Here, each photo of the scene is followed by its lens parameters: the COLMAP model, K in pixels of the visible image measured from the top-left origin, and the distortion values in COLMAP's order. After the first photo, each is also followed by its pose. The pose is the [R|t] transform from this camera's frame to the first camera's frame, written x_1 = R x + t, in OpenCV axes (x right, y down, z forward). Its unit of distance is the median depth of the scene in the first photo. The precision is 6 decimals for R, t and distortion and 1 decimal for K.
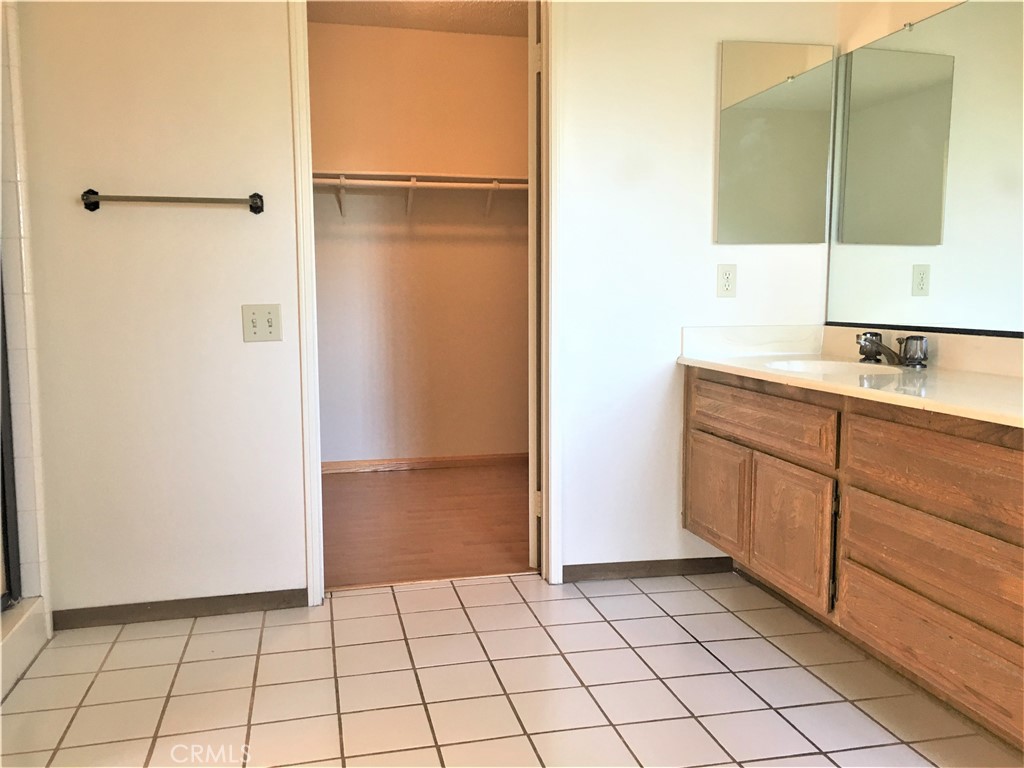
lens RADIAL K [[866.7, 0, 513.6], [0, 866.7, 388.0], [0, 0, 1]] dist [0.073589, -0.097407]
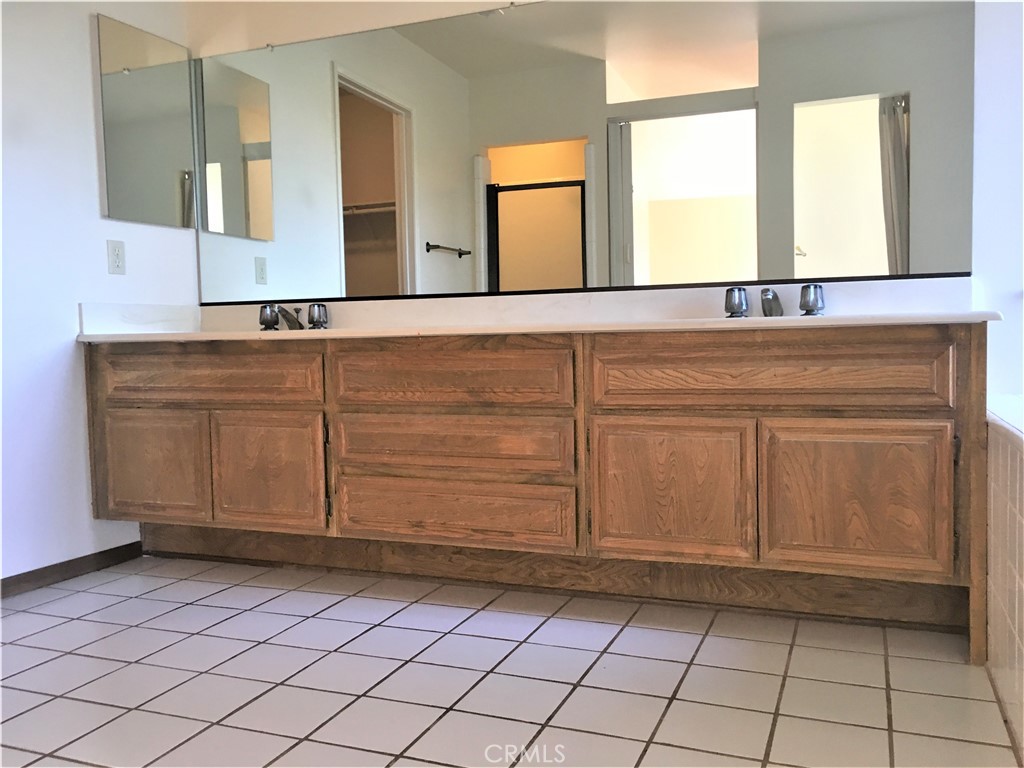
lens RADIAL K [[866.7, 0, 511.5], [0, 866.7, 380.9], [0, 0, 1]] dist [0.073589, -0.097407]
pose [[0.579483, -0.058874, 0.812855, -0.361538], [0.108690, 0.994061, -0.005487, 0.080863], [-0.807704, 0.091528, 0.582441, 0.091613]]
